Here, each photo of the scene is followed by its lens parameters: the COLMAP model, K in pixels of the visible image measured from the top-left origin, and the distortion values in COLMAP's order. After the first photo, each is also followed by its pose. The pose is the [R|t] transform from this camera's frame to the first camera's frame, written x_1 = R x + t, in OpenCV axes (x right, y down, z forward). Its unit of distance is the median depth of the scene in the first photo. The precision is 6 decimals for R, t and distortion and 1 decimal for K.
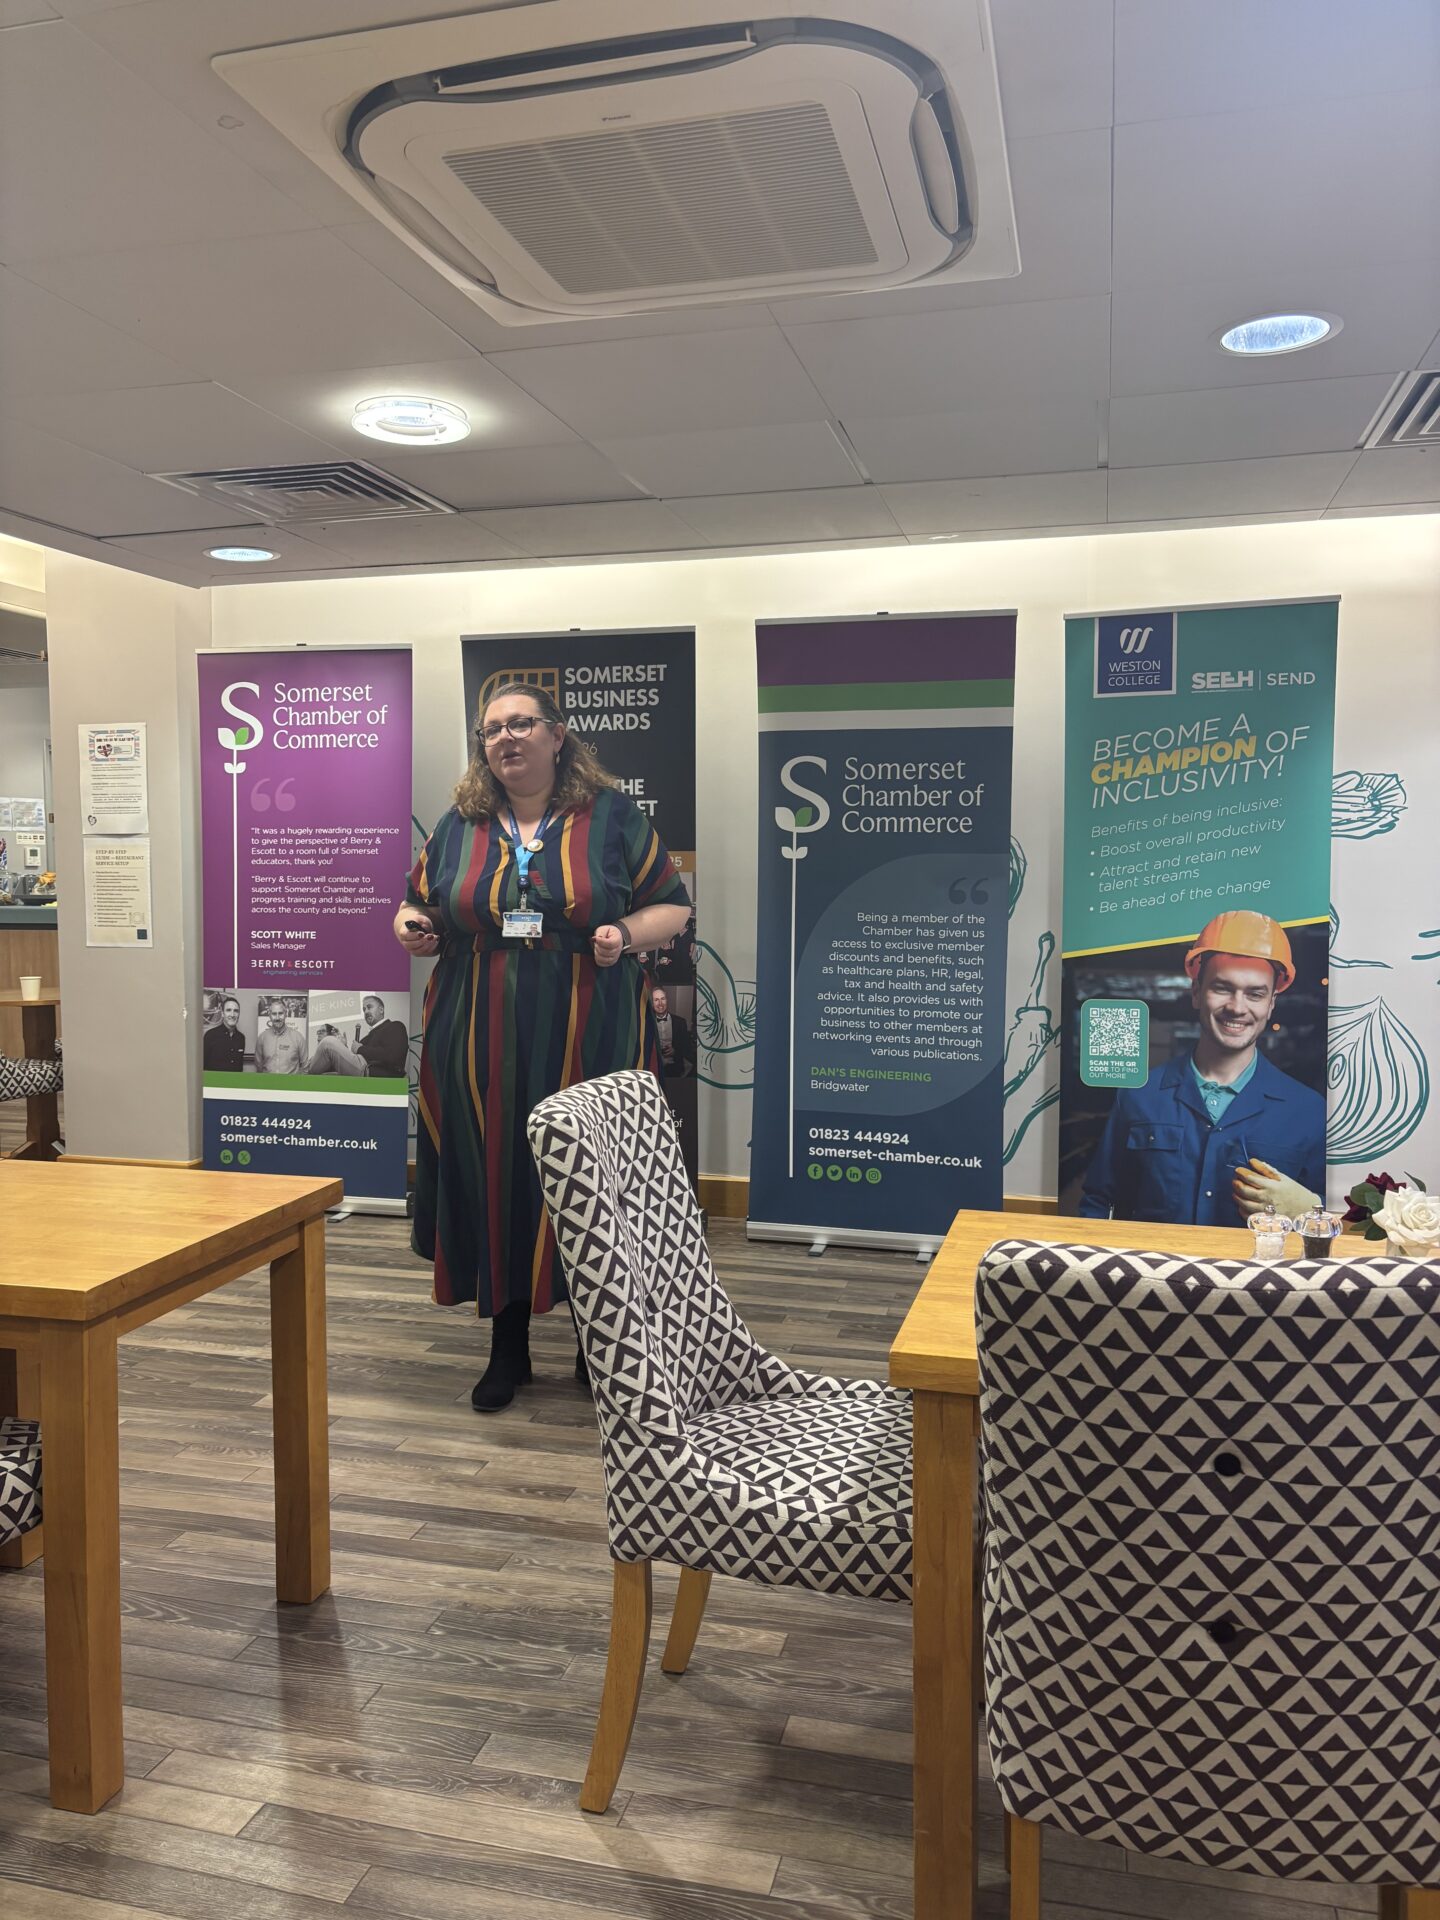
lens RADIAL K [[1448.4, 0, 714.2], [0, 1448.4, 969.4], [0, 0, 1]] dist [0.007863, -0.010251]
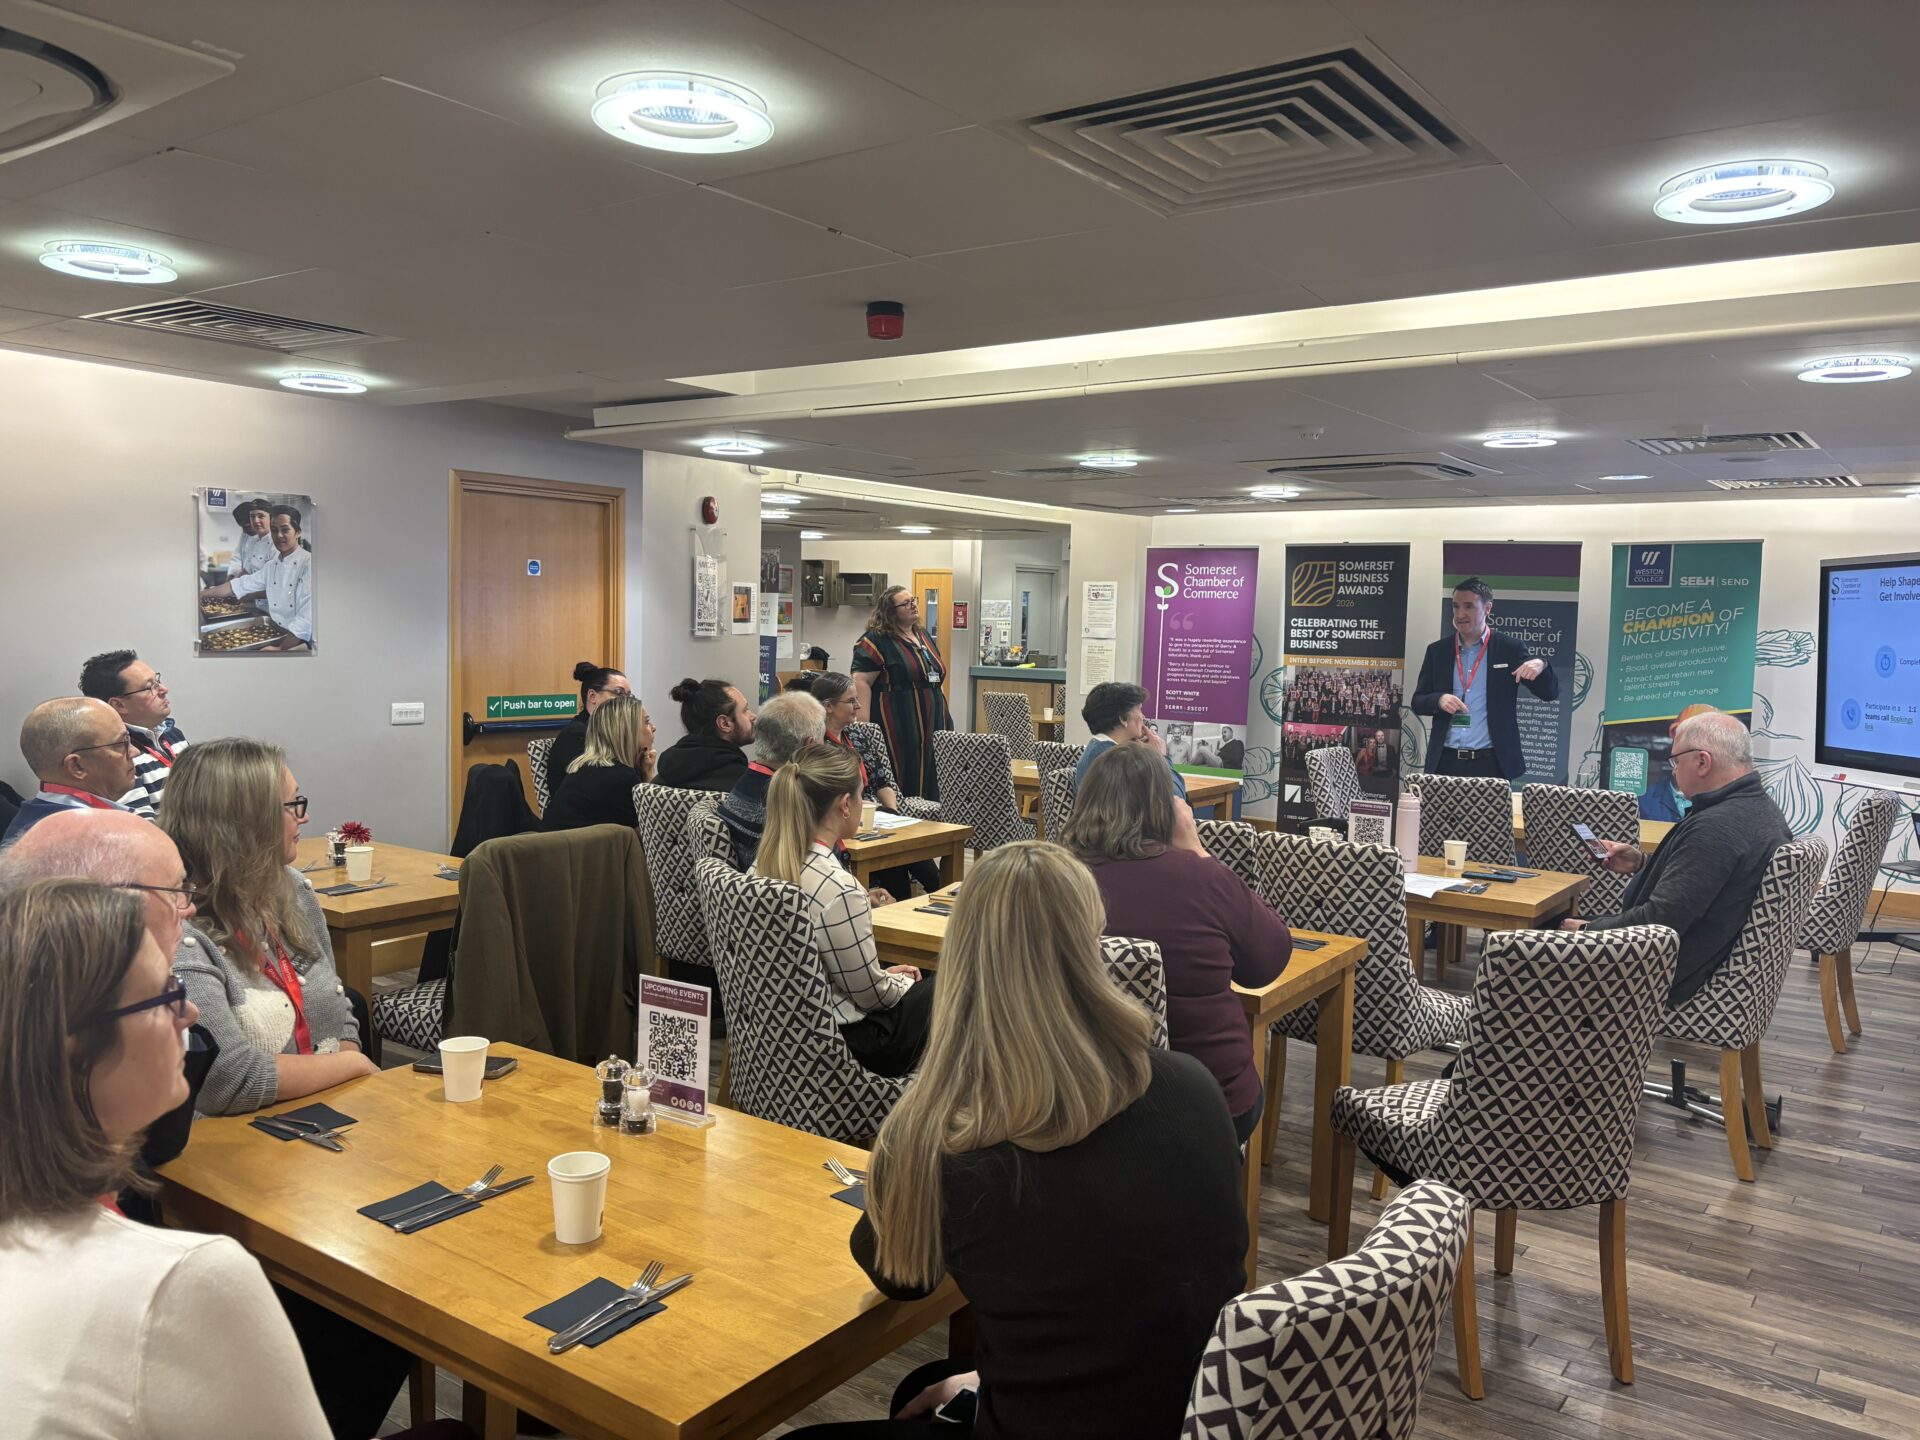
lens RADIAL K [[1448.4, 0, 942.9], [0, 1448.4, 739.4], [0, 0, 1]] dist [0.007863, -0.010251]
pose [[0.931606, 0.055580, -0.359194, 0.111774], [-0.051365, 0.998453, 0.021276, 0.014384], [0.359821, -0.001371, 0.933020, -0.989604]]
